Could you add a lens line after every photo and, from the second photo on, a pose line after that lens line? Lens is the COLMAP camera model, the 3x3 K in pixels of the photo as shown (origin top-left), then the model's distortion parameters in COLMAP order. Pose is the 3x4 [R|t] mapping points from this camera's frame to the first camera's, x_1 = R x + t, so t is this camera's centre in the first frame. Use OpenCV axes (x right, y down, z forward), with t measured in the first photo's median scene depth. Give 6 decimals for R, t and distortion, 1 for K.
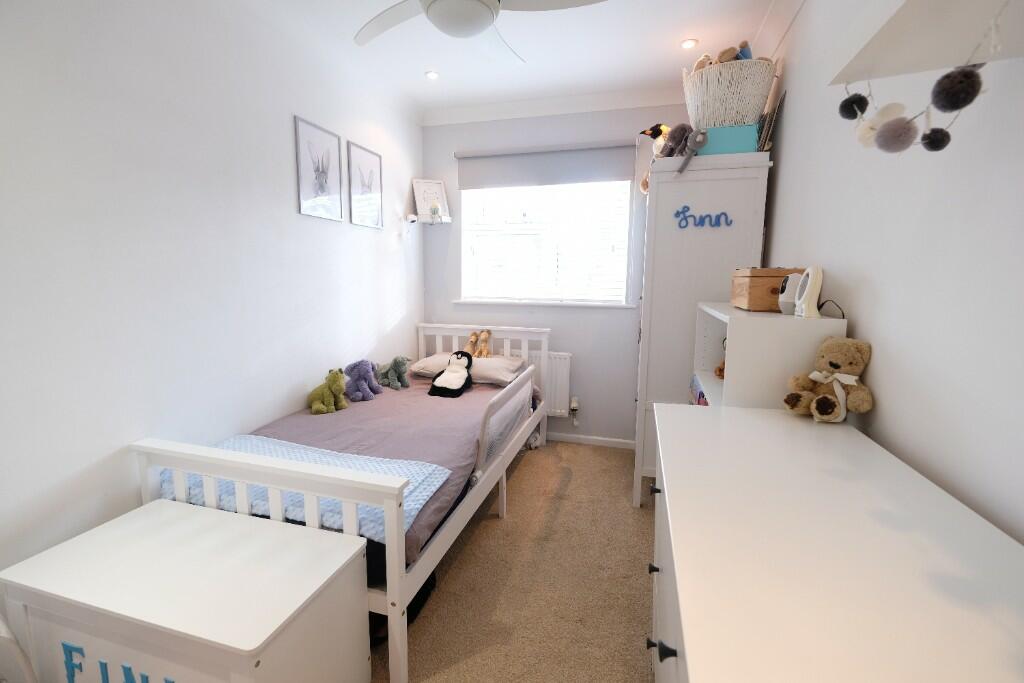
lens RADIAL K [[446.9, 0, 512.9], [0, 446.9, 339.1], [0, 0, 1]] dist [-0.003461, -0.000142]
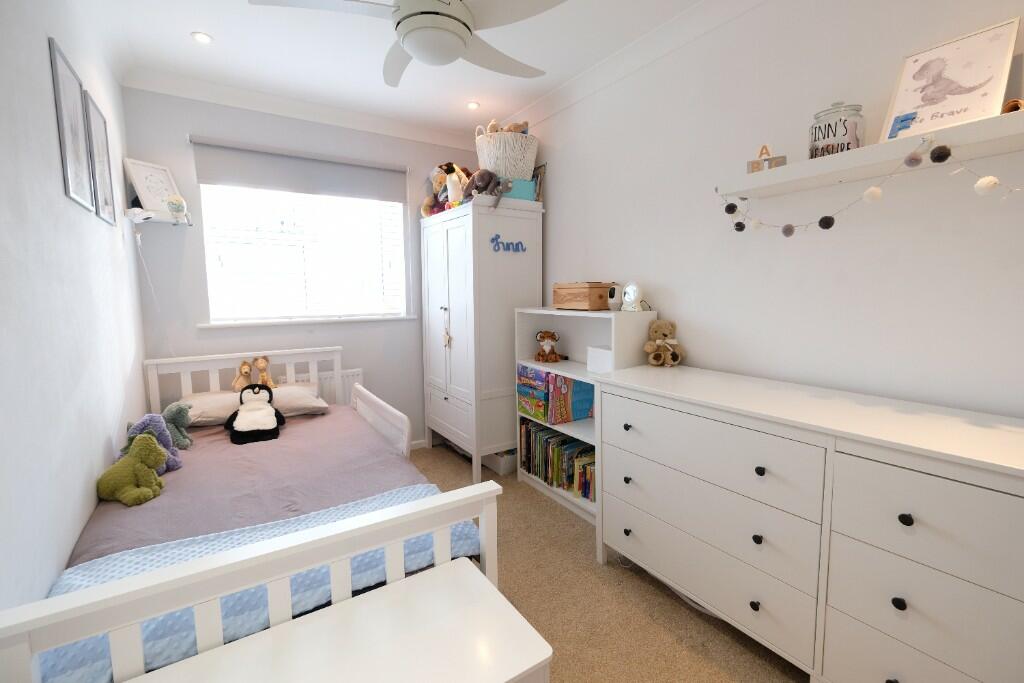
lens RADIAL K [[446.9, 0, 512.9], [0, 446.9, 338.8], [0, 0, 1]] dist [-0.003461, -0.000142]
pose [[0.651198, -0.094773, 0.752967, -0.435979], [0.120246, 0.992523, 0.020930, -0.016166], [-0.749321, 0.076912, 0.657725, 0.108969]]
